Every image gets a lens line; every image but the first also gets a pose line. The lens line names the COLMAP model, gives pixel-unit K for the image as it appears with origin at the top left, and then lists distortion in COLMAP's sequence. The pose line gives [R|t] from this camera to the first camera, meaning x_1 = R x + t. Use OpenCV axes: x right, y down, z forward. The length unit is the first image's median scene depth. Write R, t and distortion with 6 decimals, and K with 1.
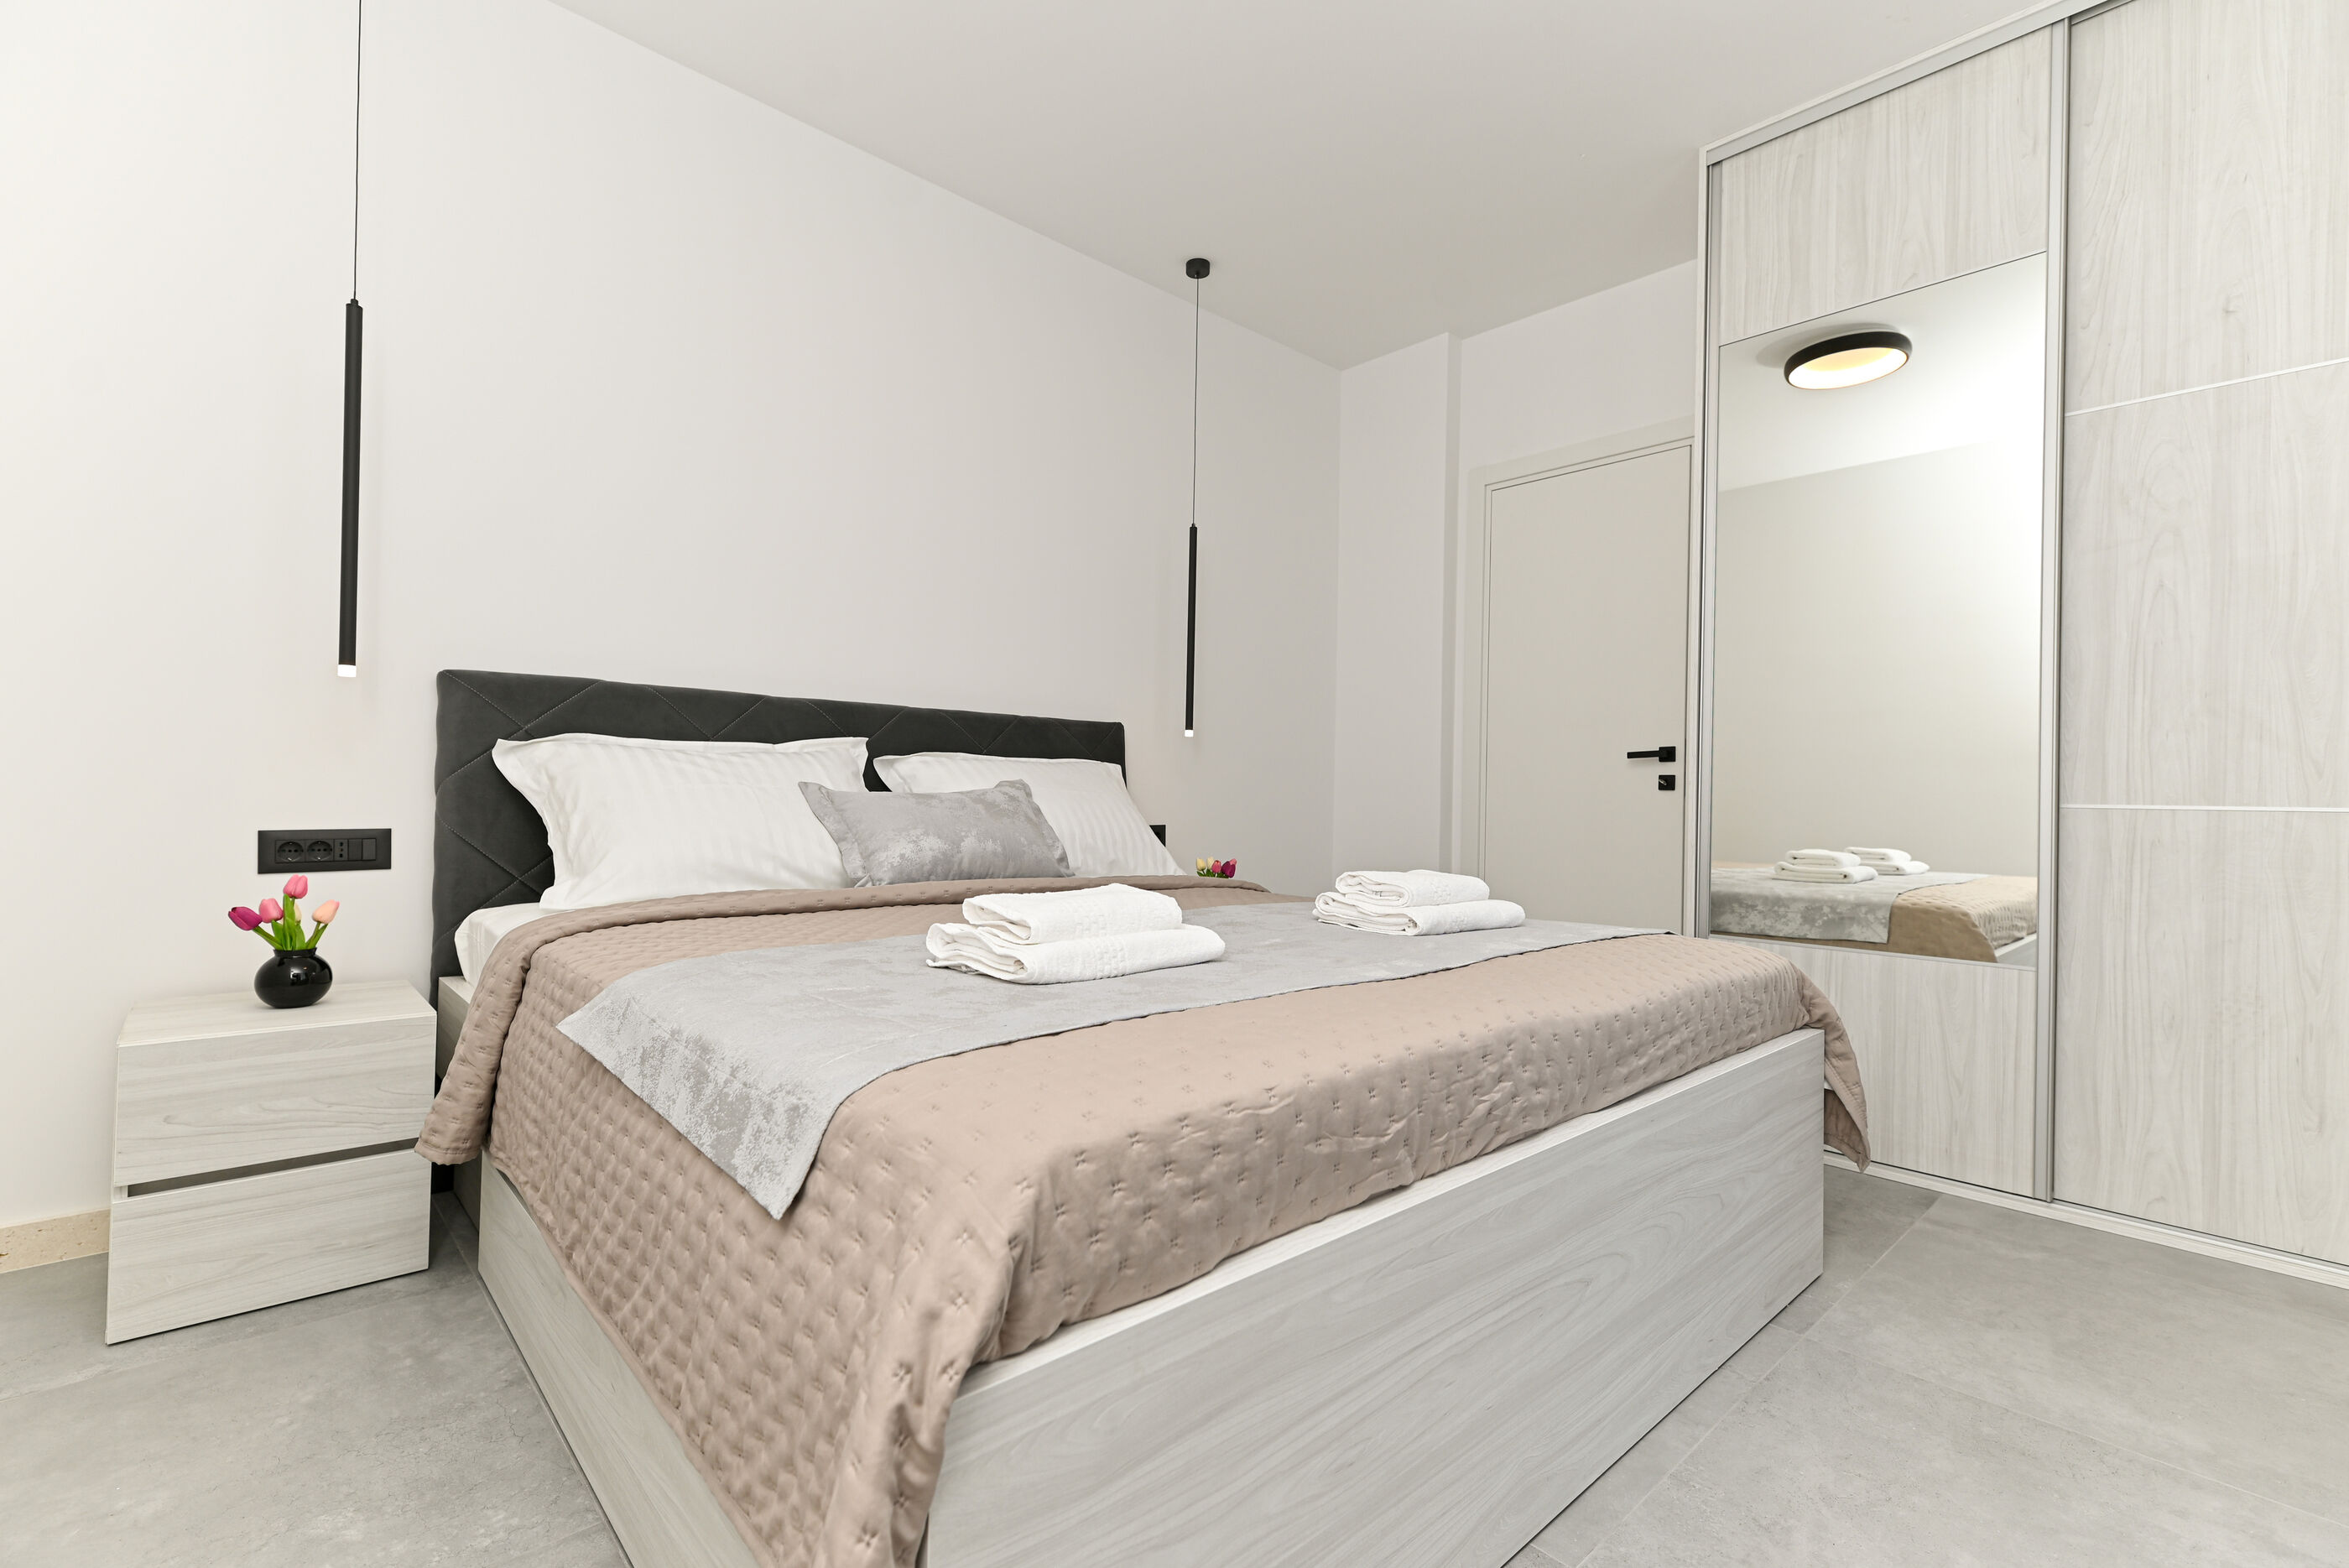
lens RADIAL K [[1047.1, 0, 1174.5], [0, 1047.1, 784.0], [0, 0, 1]] dist [-0.001240, -0.000136]
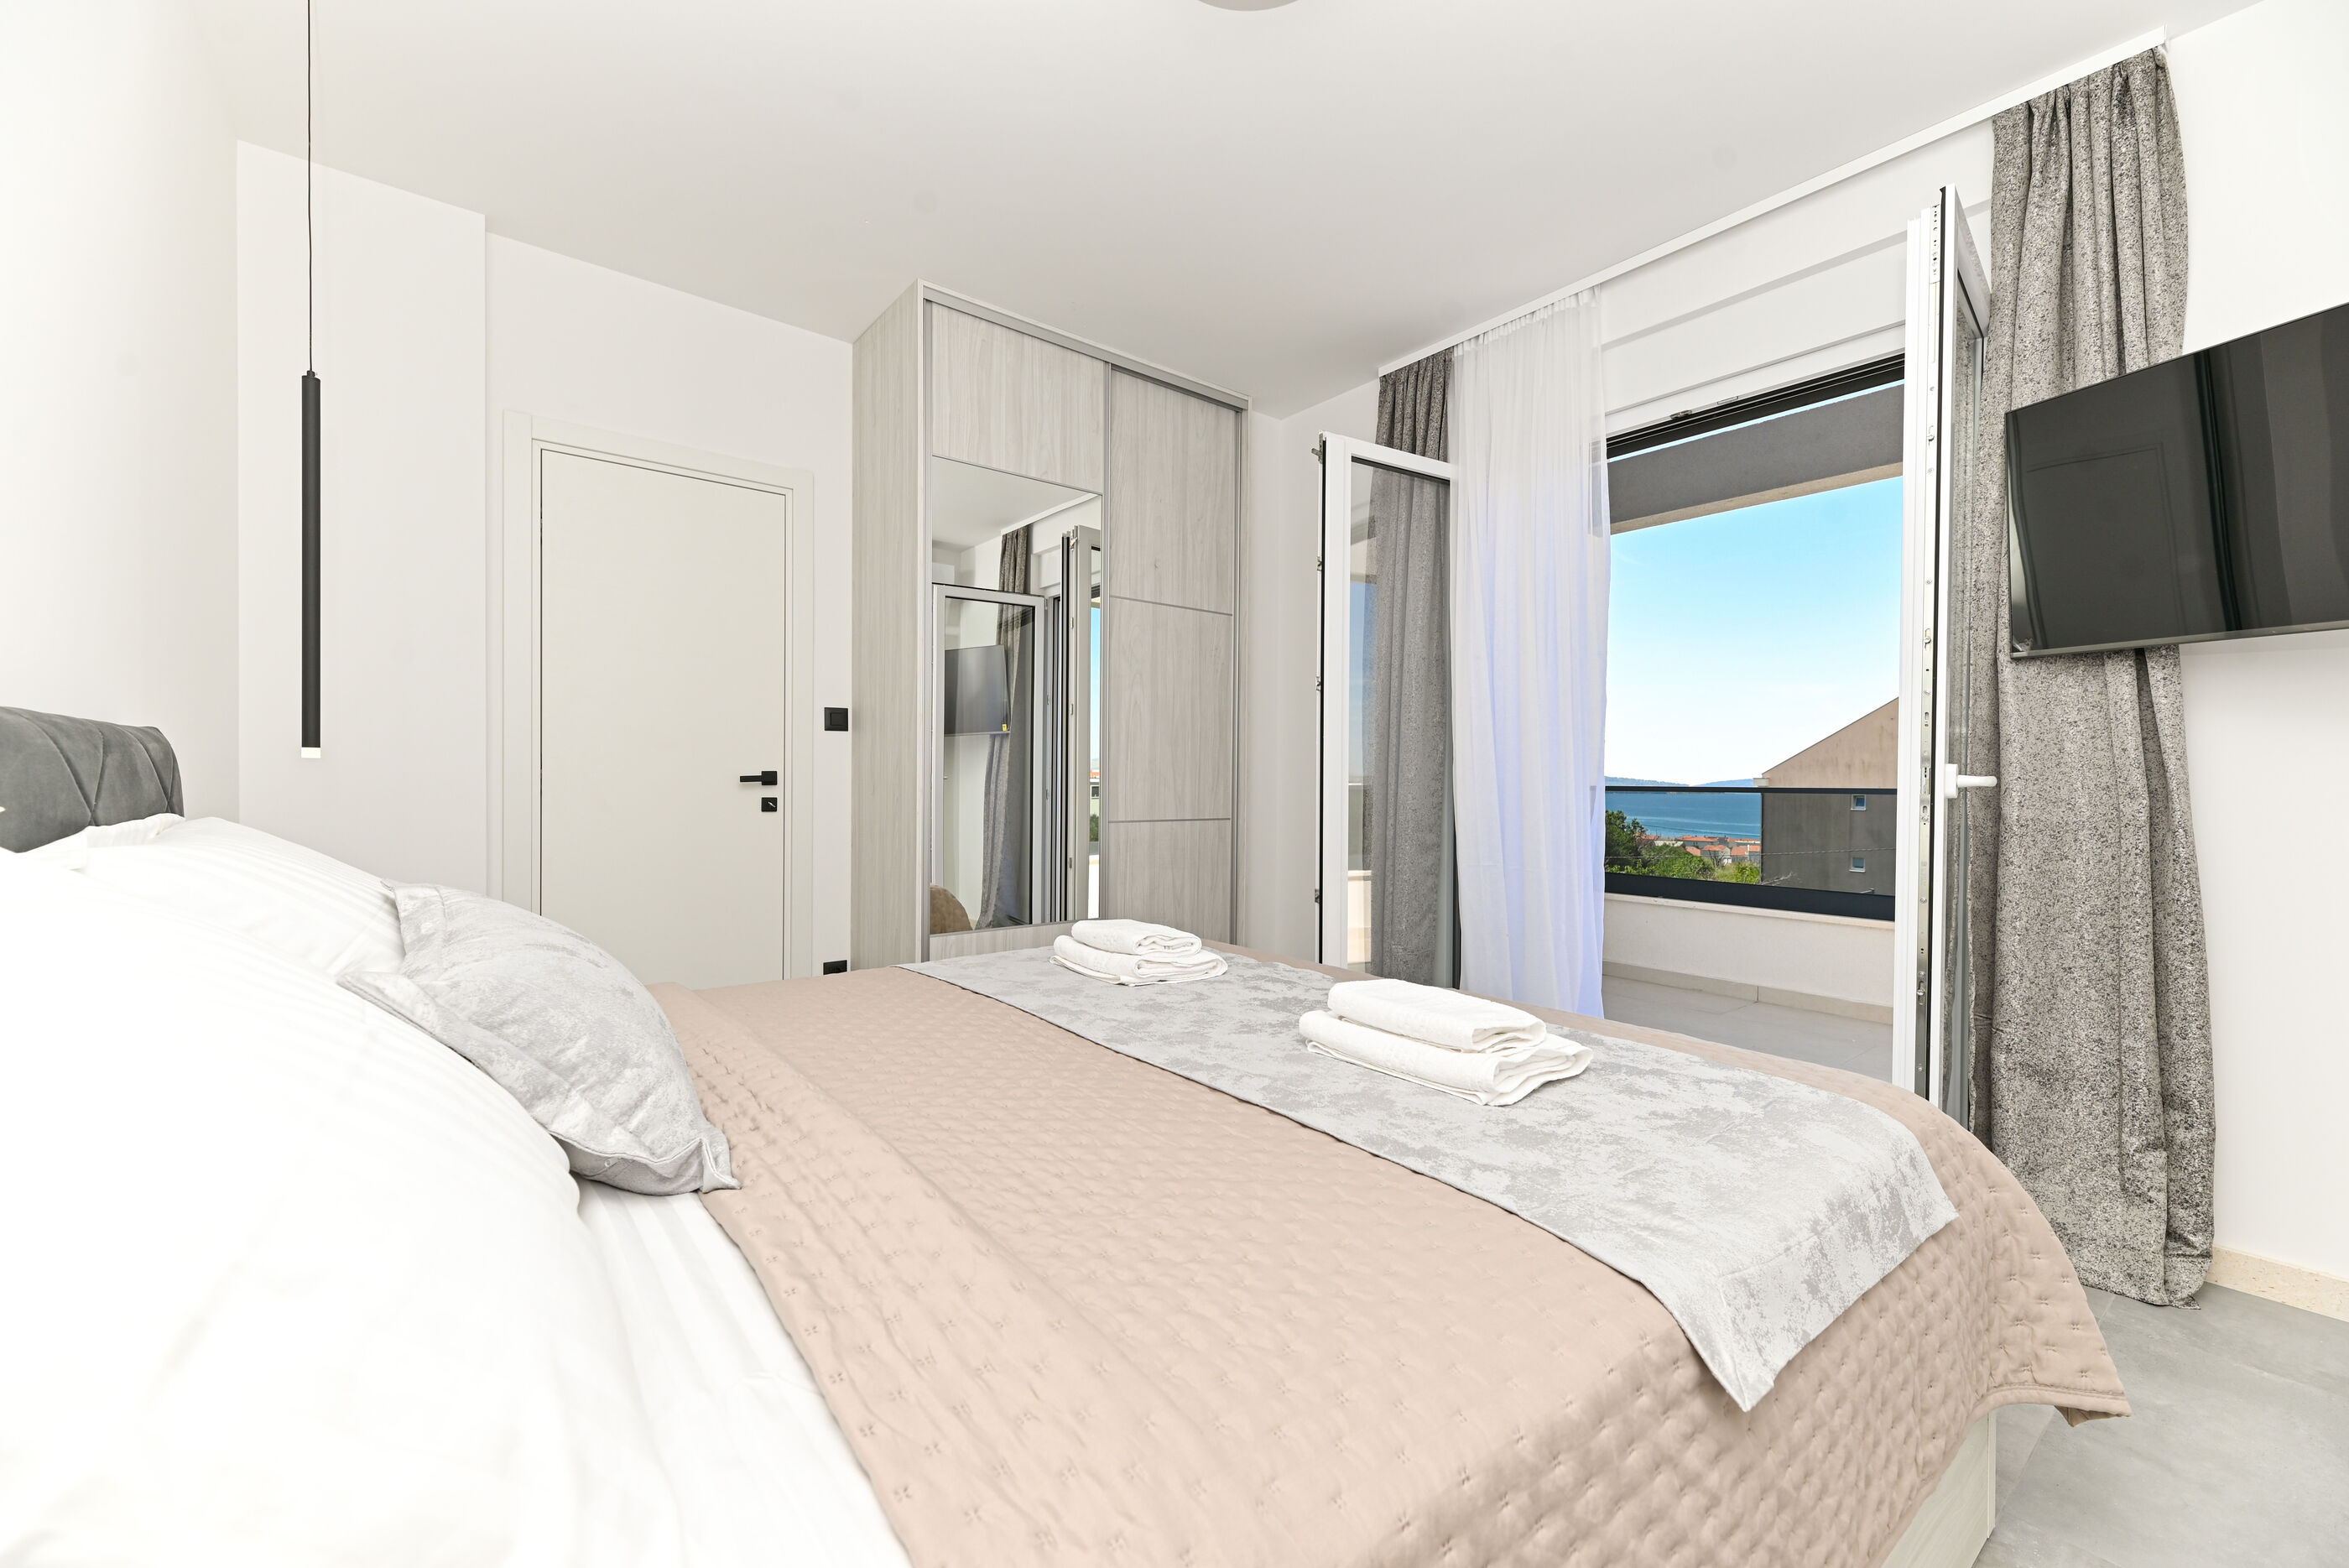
lens RADIAL K [[931.7, 0, 1174.5], [0, 931.7, 784.0], [0, 0, 1]] dist [0.008954, 0.000014]
pose [[0.078650, -0.021008, 0.996681, -0.454935], [-0.021824, 0.999502, 0.022789, -0.053851], [-0.996663, -0.023544, 0.078152, 0.513645]]
